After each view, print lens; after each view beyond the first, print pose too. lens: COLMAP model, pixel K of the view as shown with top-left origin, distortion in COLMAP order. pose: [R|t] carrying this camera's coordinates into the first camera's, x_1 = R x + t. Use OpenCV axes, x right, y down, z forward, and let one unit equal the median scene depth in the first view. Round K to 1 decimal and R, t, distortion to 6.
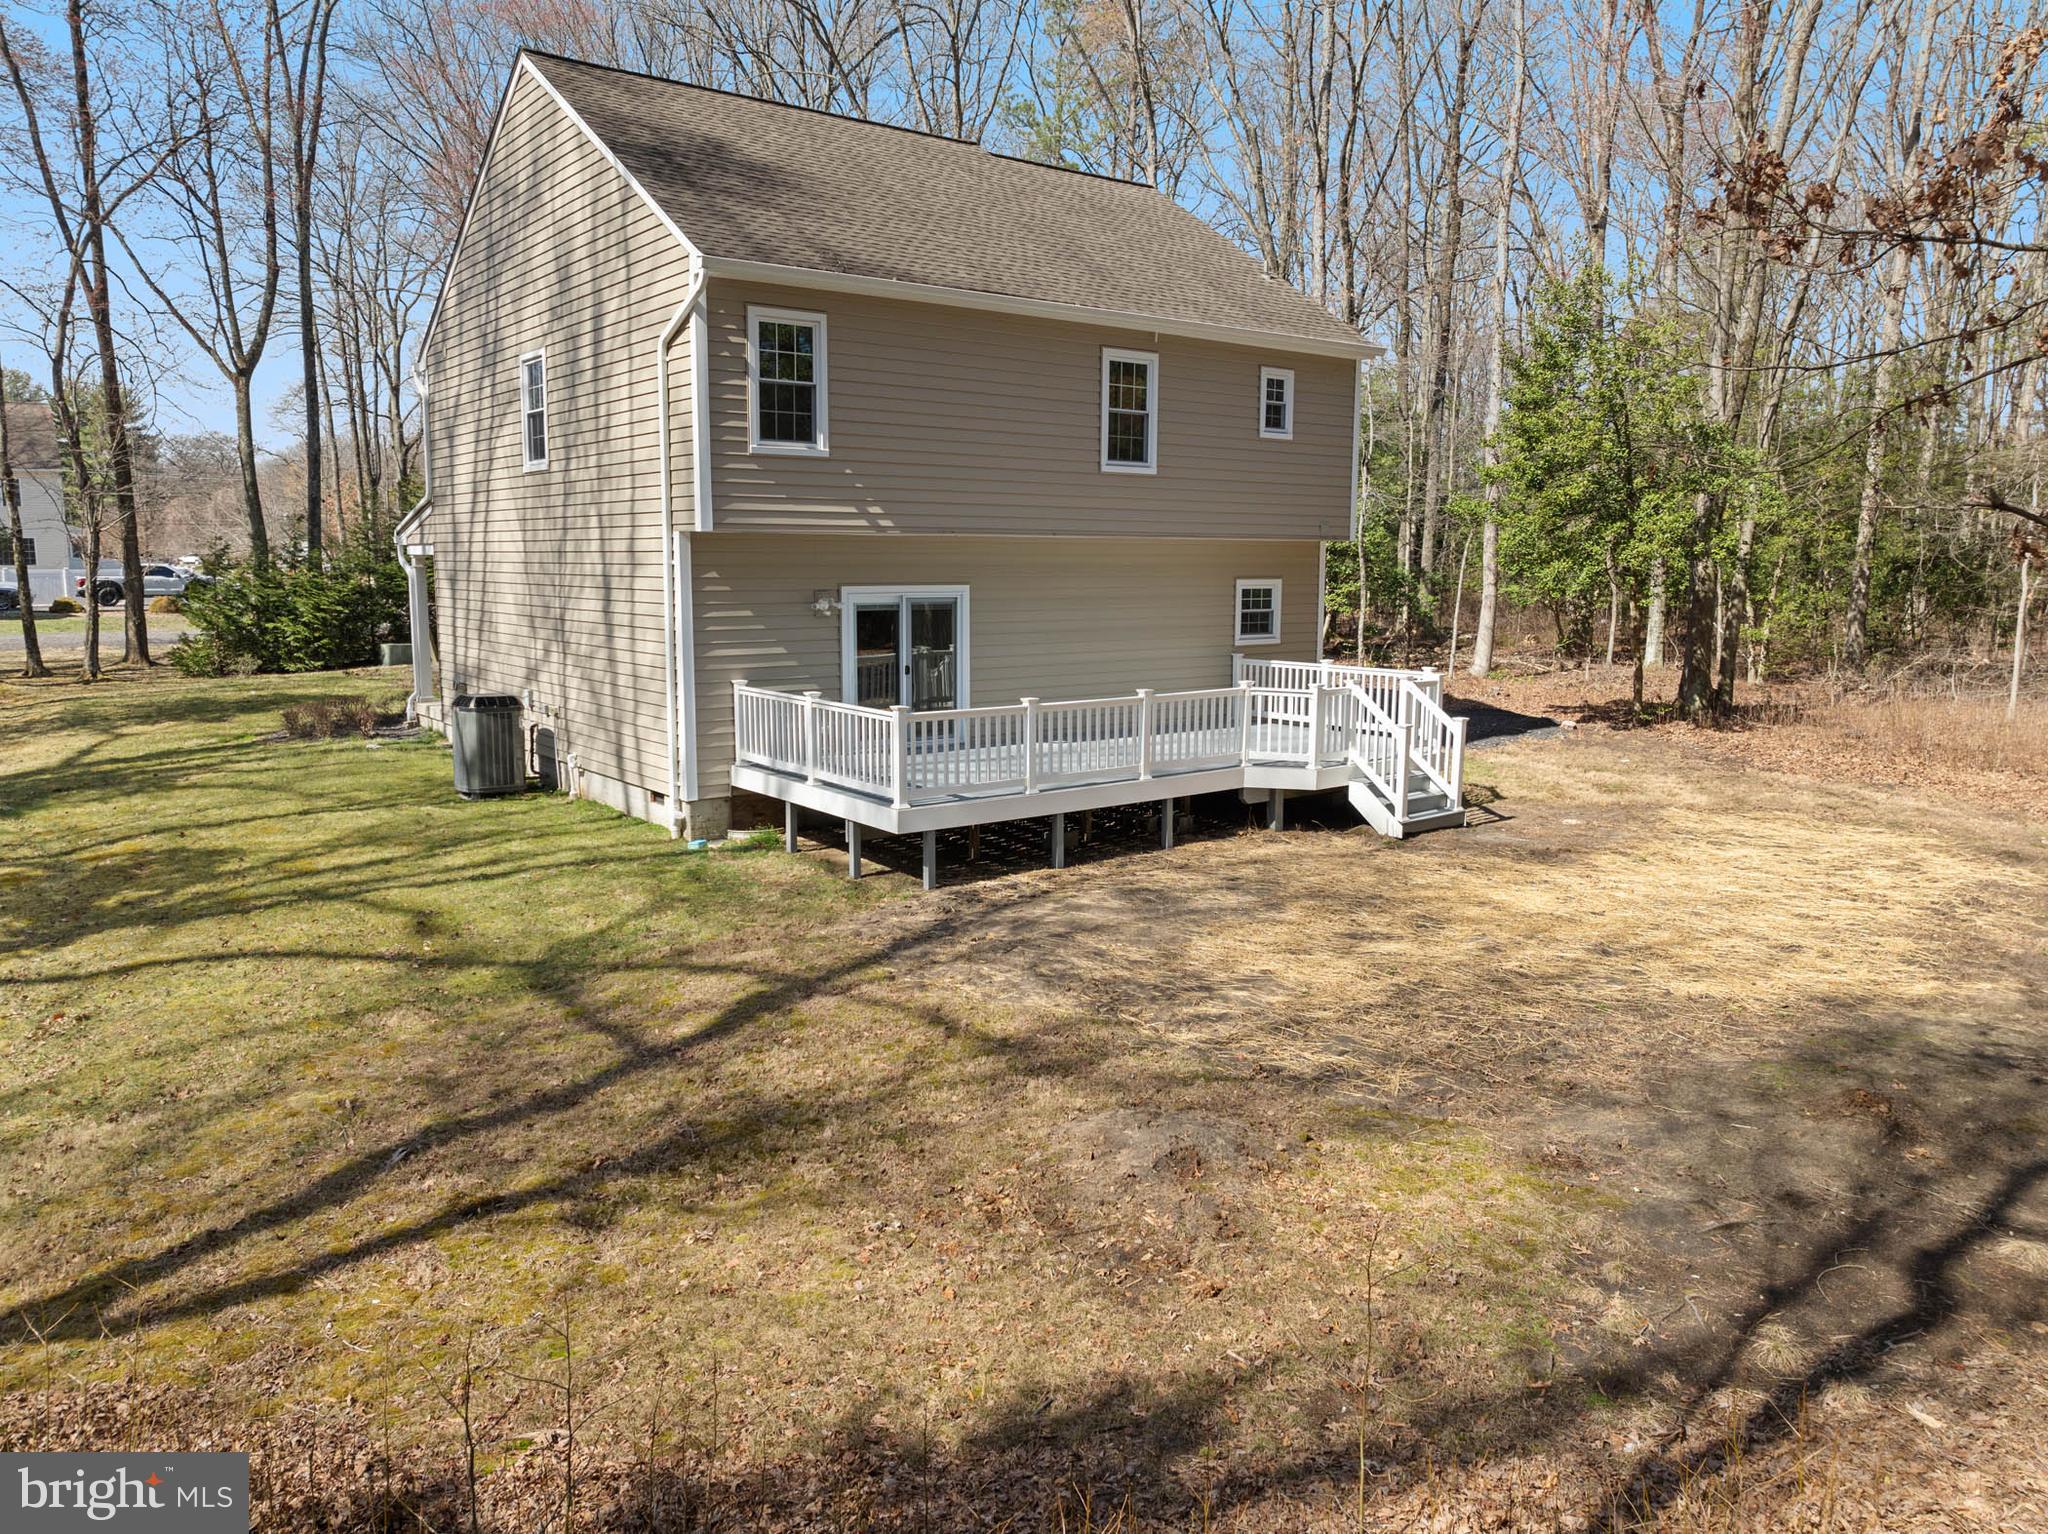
lens RADIAL K [[1464.2, 0, 1022.0], [0, 1464.2, 758.4], [0, 0, 1]] dist [-0.003482, -0.020136]
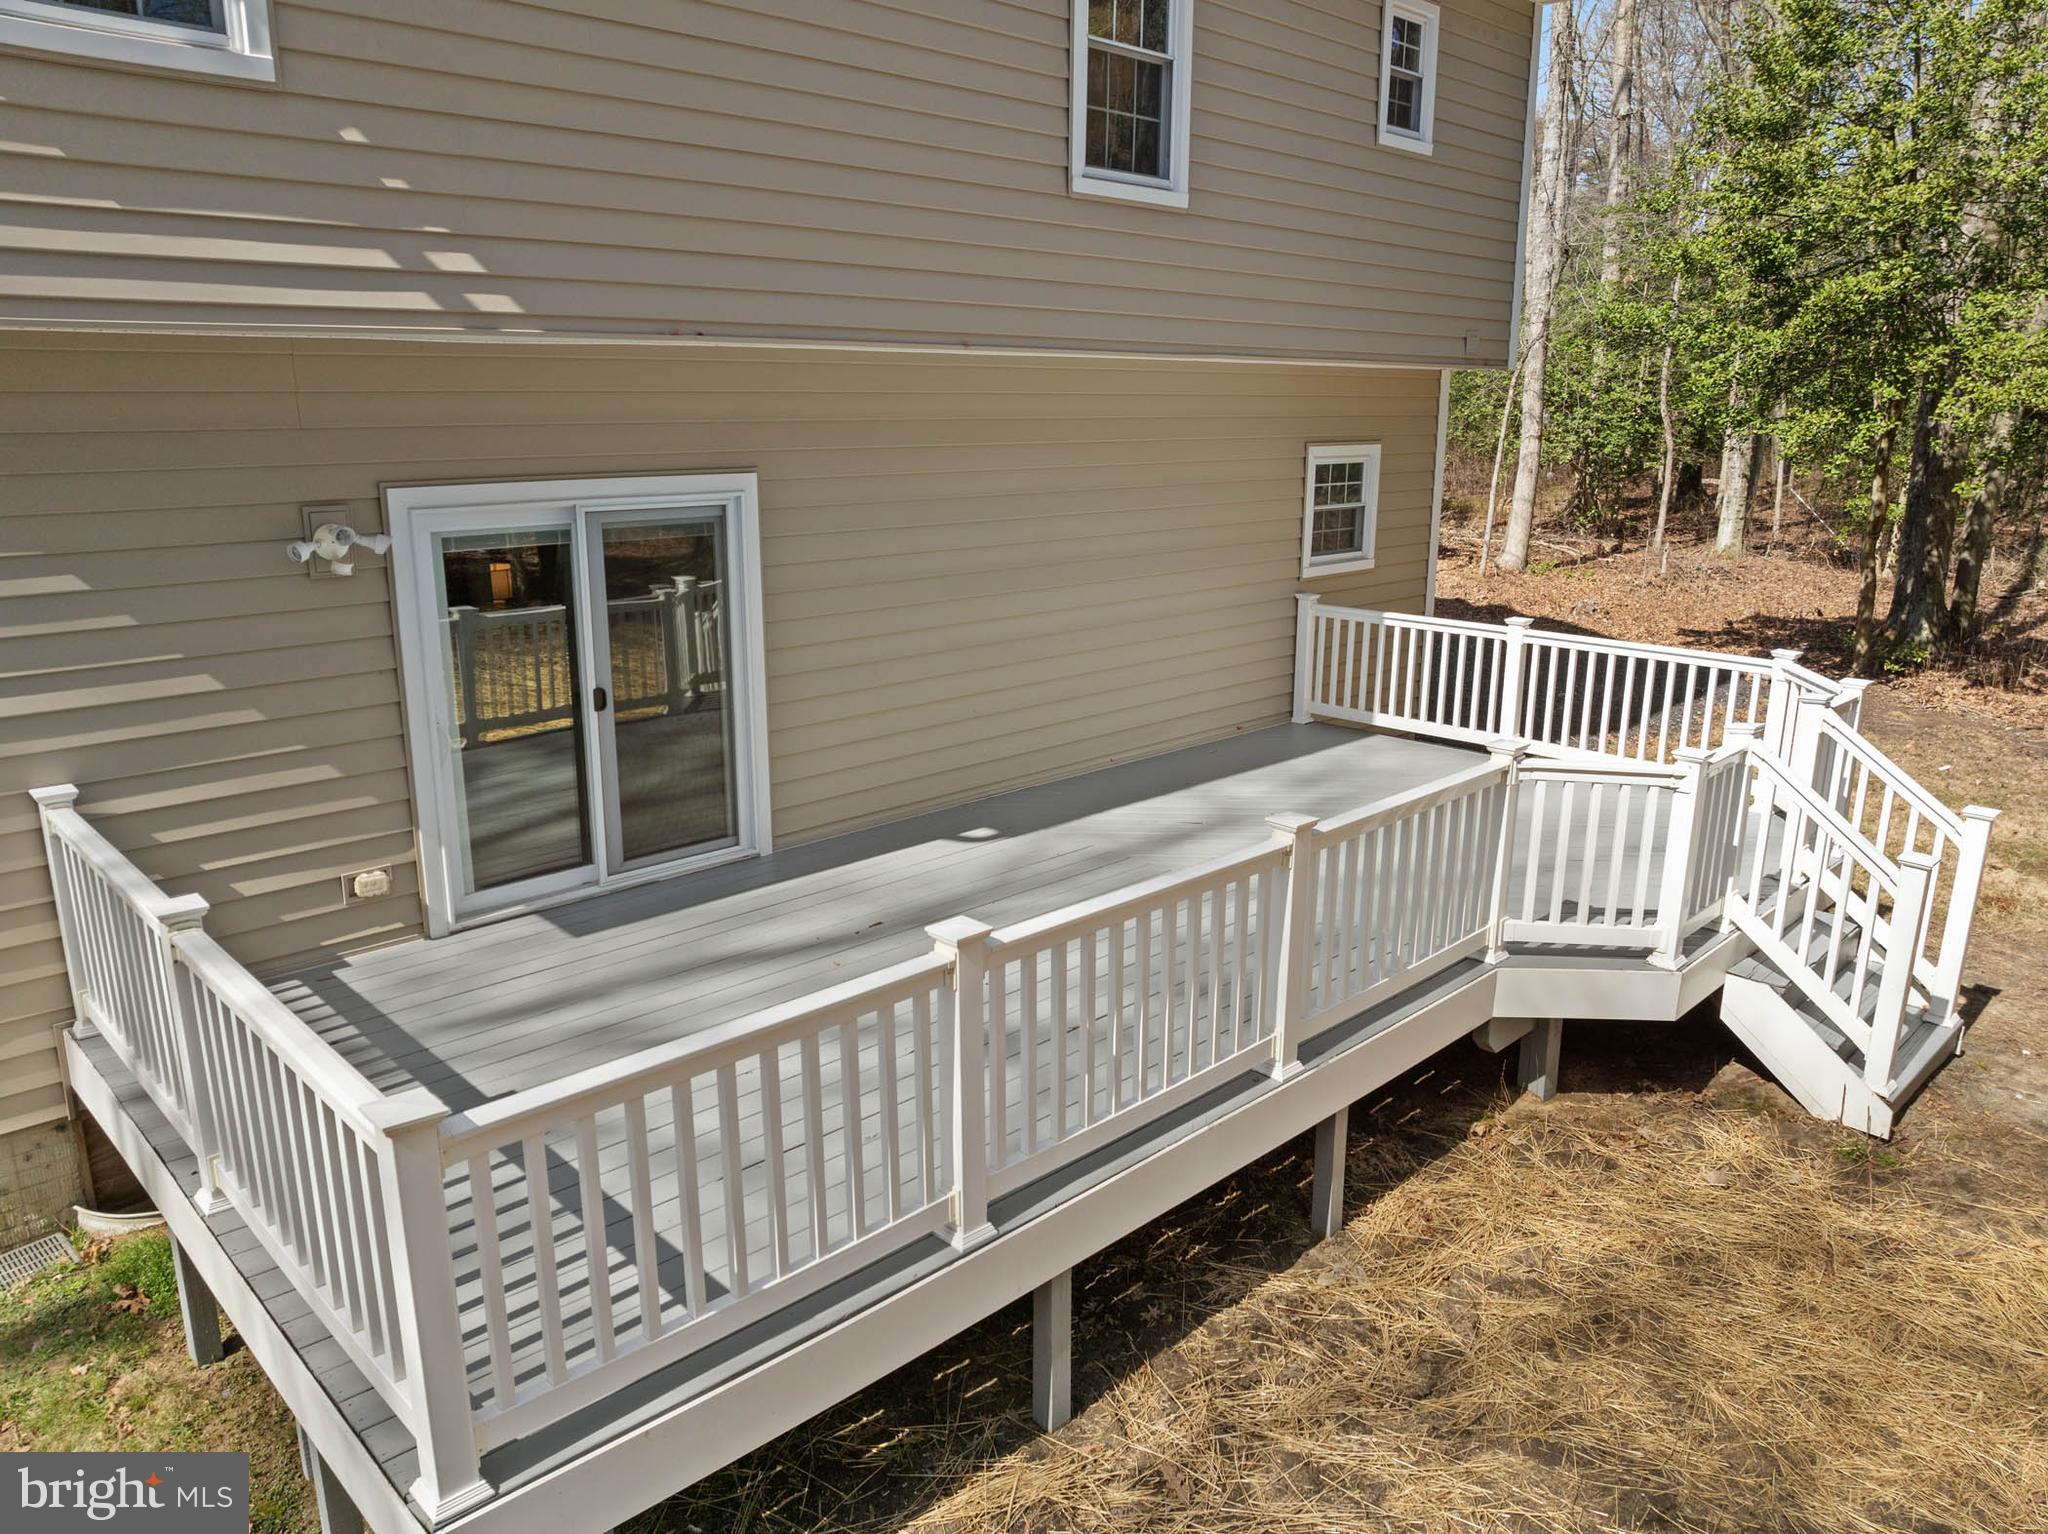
lens RADIAL K [[1464.2, 0, 1045.6], [0, 1464.2, 764.6], [0, 0, 1]] dist [-0.003482, -0.020136]
pose [[0.991874, -0.028263, 0.124048, -0.011112], [0.014132, 0.993454, 0.113352, -0.093046], [-0.126439, -0.110678, 0.985781, 0.651427]]
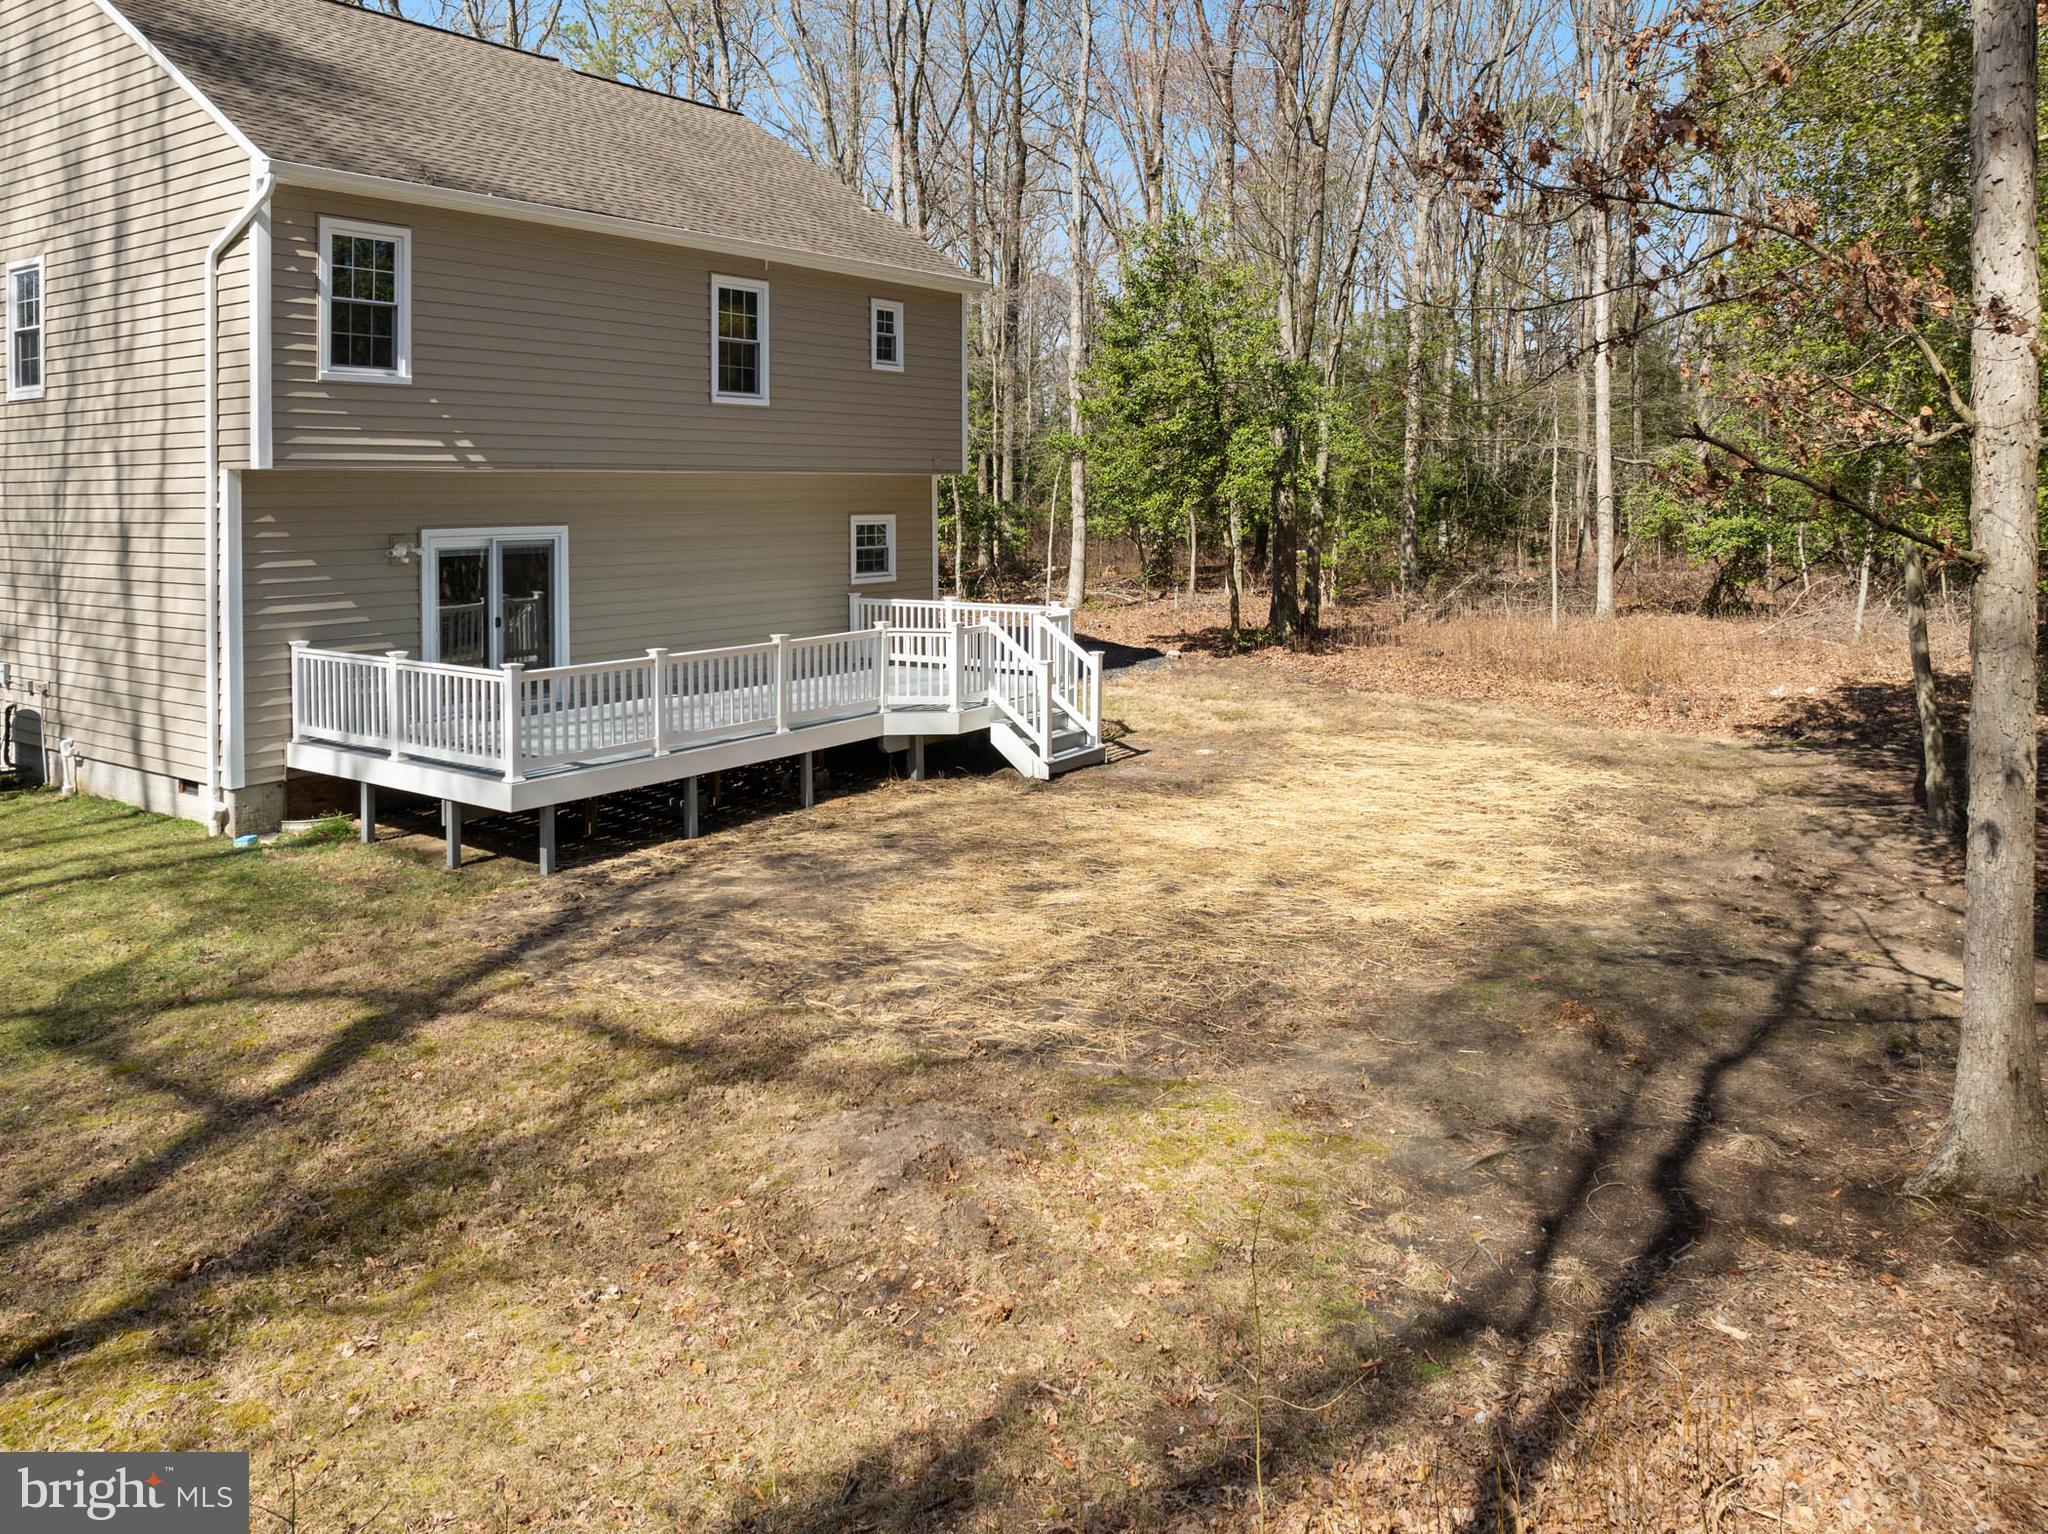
lens RADIAL K [[1542.4, 0, 1020.1], [0, 1542.4, 491.9], [0, 0, 1]] dist [-0.006218, -0.003794]
pose [[0.957196, -0.010355, 0.289257, -0.049370], [0.049745, 0.990375, -0.129161, -0.002793], [-0.285135, 0.138022, 0.948498, 0.018212]]
